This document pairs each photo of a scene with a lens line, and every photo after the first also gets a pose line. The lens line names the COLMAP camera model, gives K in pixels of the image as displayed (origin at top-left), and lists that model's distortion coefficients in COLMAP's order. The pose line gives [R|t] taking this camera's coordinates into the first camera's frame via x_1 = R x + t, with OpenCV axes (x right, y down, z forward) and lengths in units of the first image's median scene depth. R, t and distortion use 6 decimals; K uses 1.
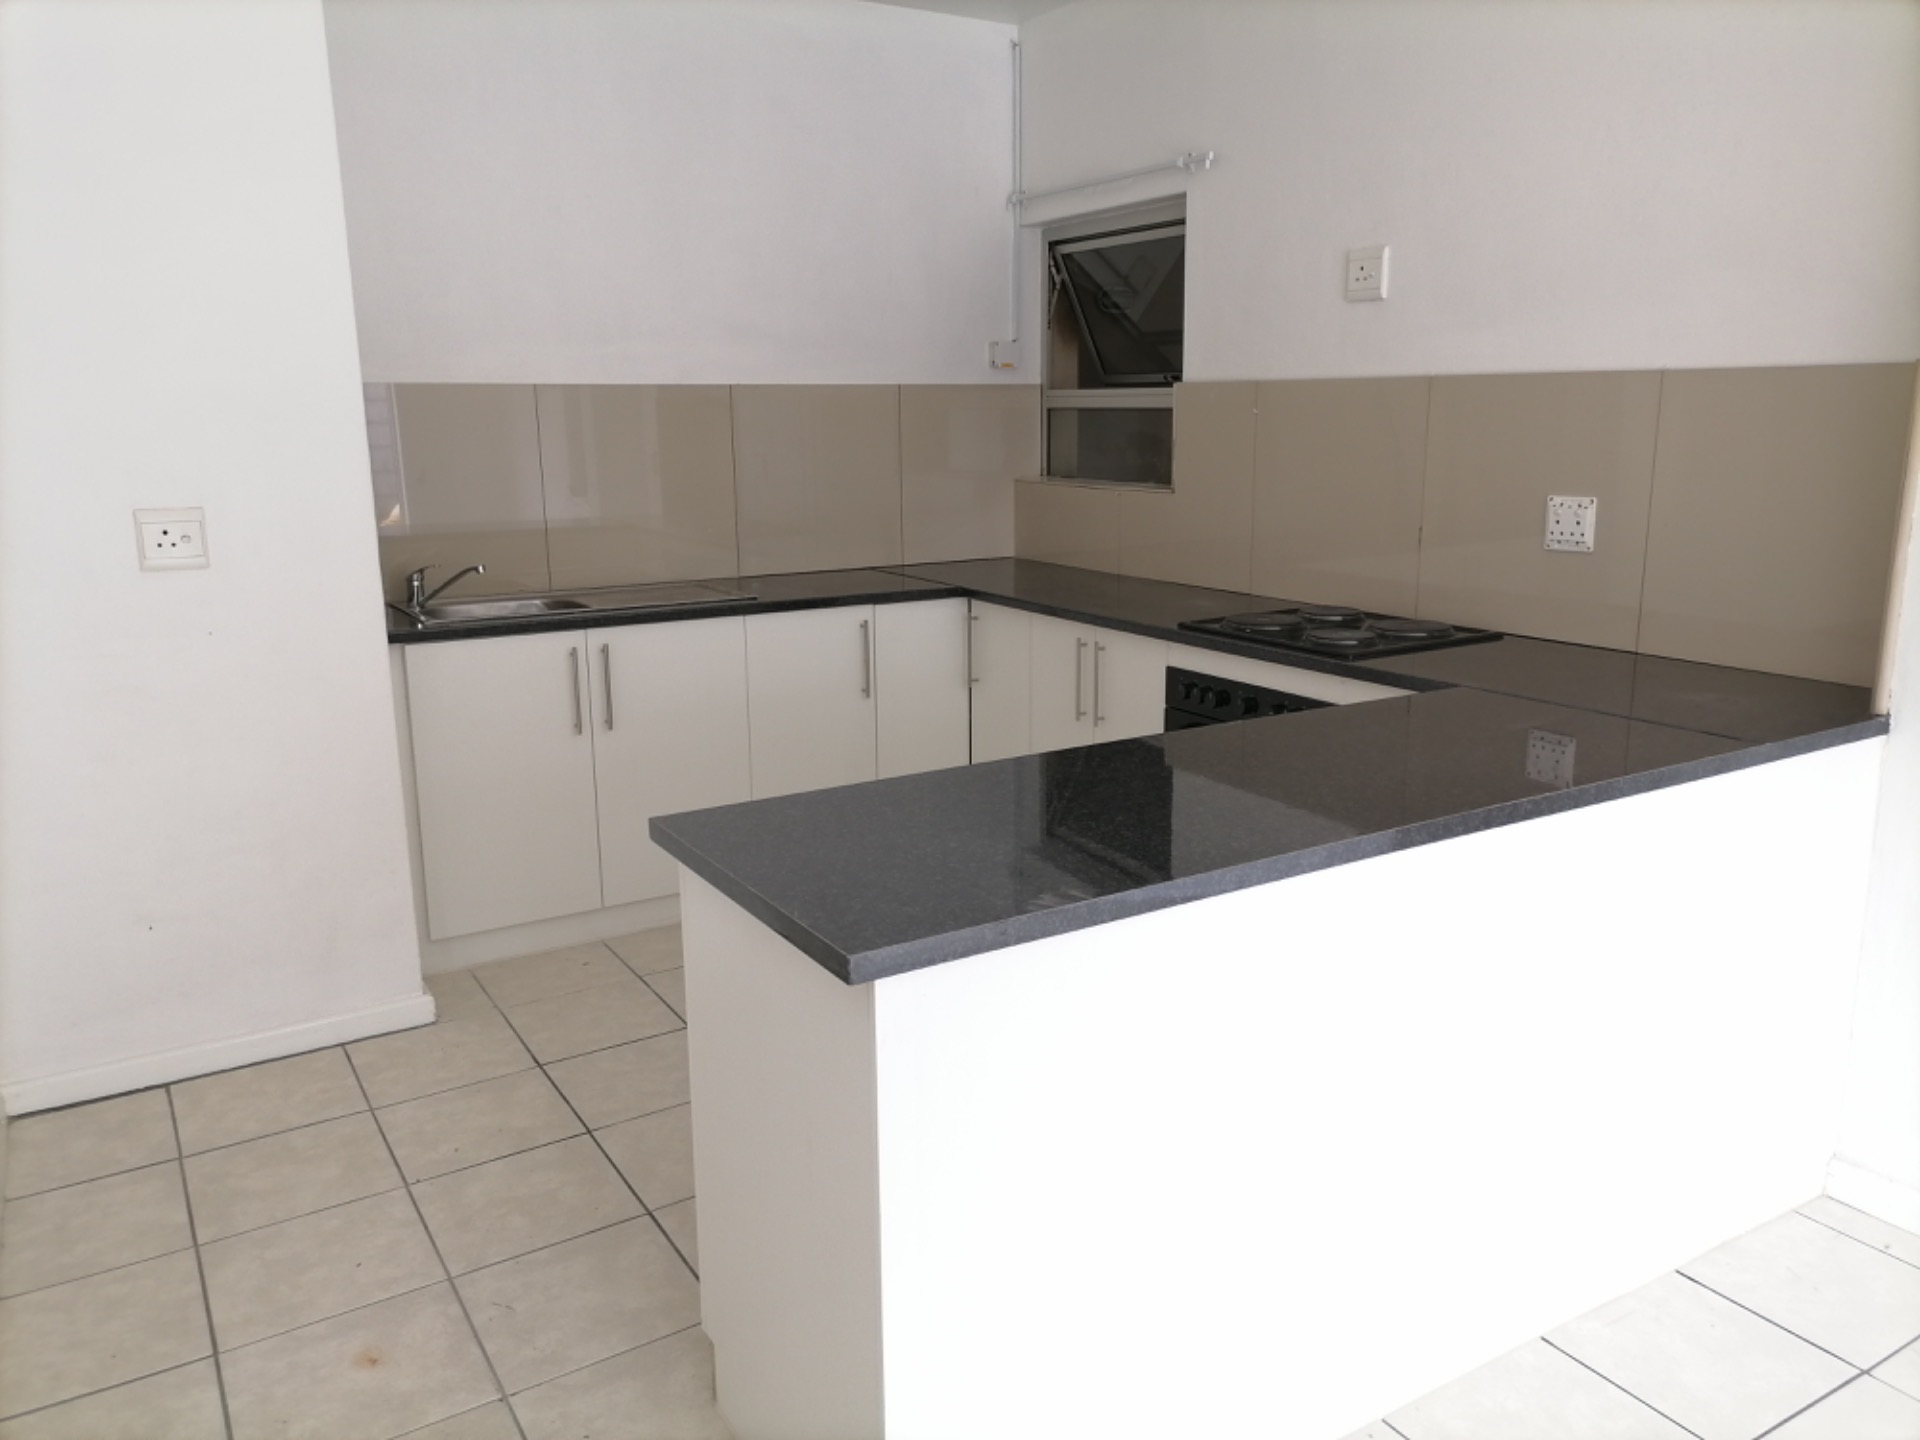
lens RADIAL K [[1428.3, 0, 966.9], [0, 1428.3, 721.9], [0, 0, 1]] dist [0.009065, -0.000949]
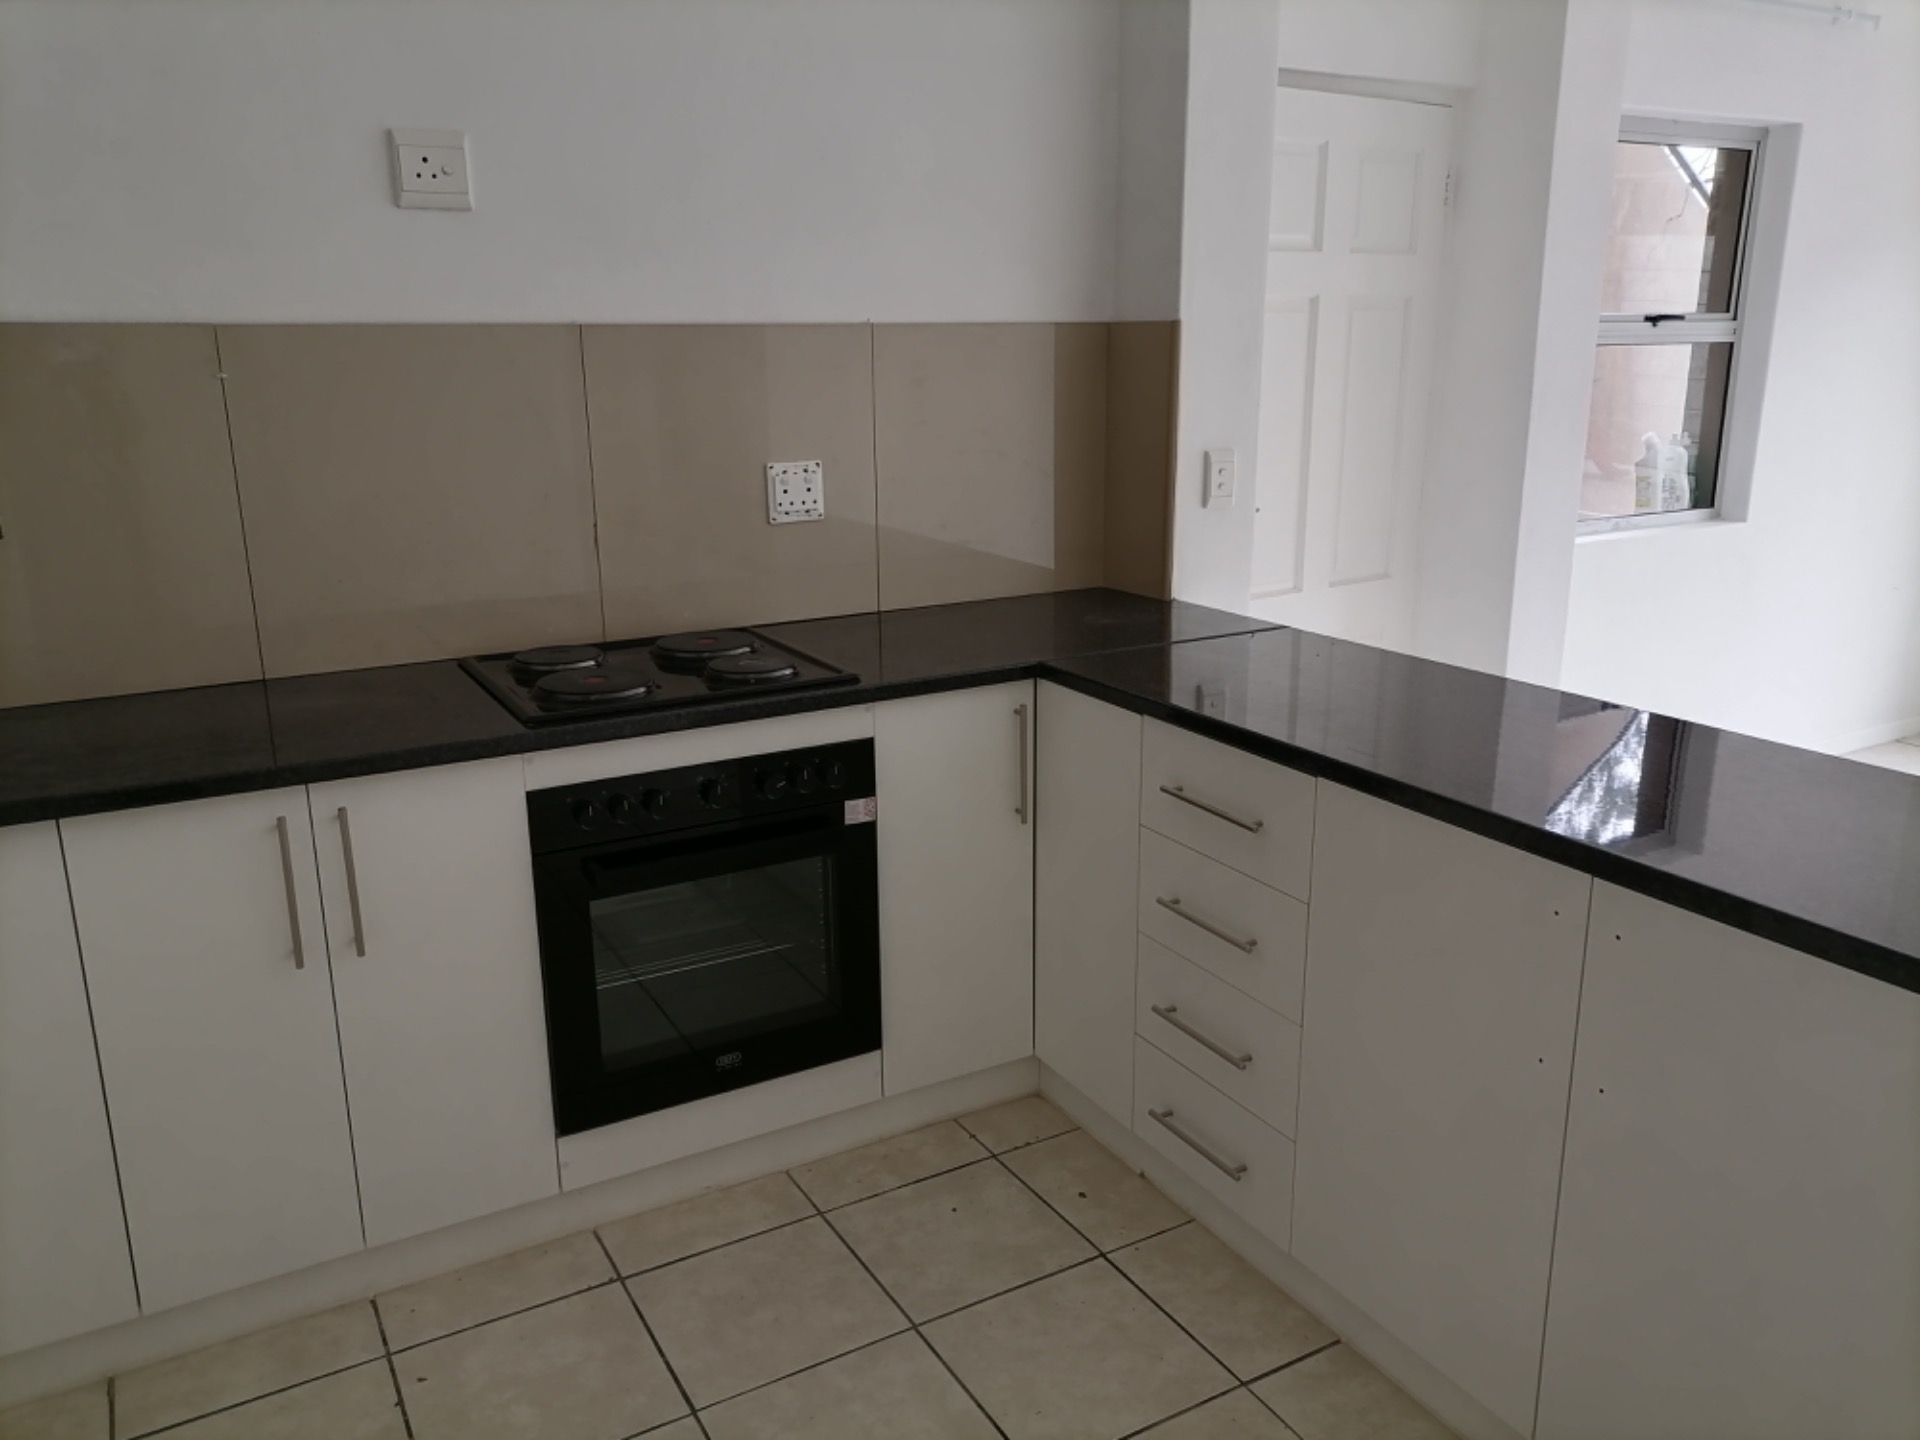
lens RADIAL K [[1436.7, 0, 963.7], [0, 1436.7, 711.9], [0, 0, 1]] dist [0.049673, -0.067781]
pose [[0.040148, -0.249513, 0.967539, -0.380327], [0.223998, 0.945922, 0.234643, -0.151757], [-0.973762, 0.207306, 0.093867, 0.647072]]
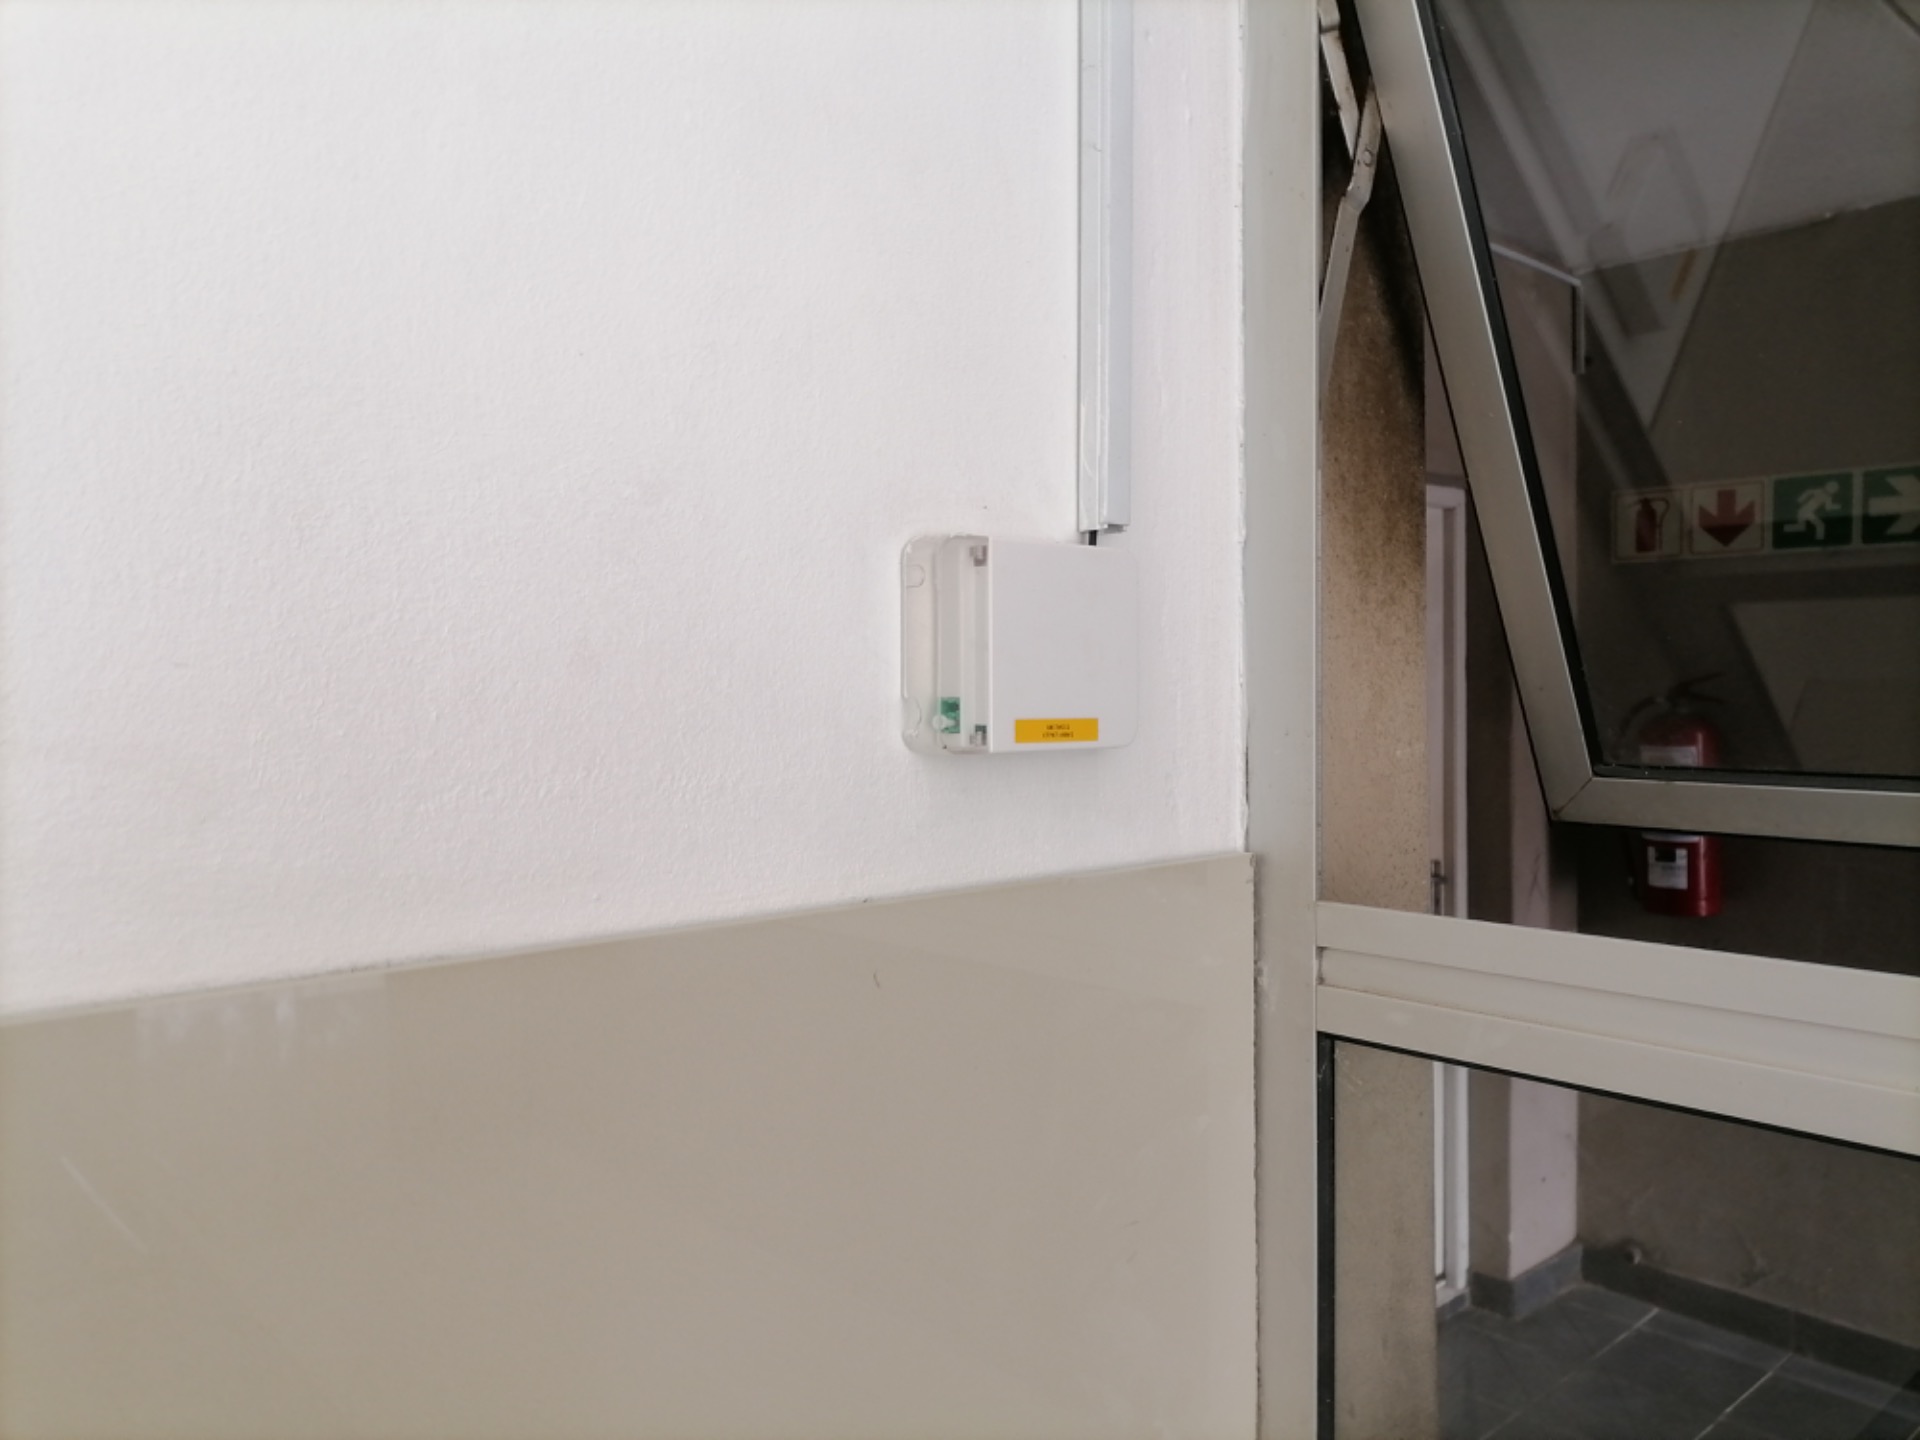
lens RADIAL K [[1436.7, 0, 963.7], [0, 1436.7, 711.9], [0, 0, 1]] dist [0.049673, -0.067781]
pose [[0.980051, 0.001997, 0.198737, -0.003938], [0.037935, 0.979686, -0.196917, -0.269349], [-0.195093, 0.200528, 0.960066, 1.047374]]
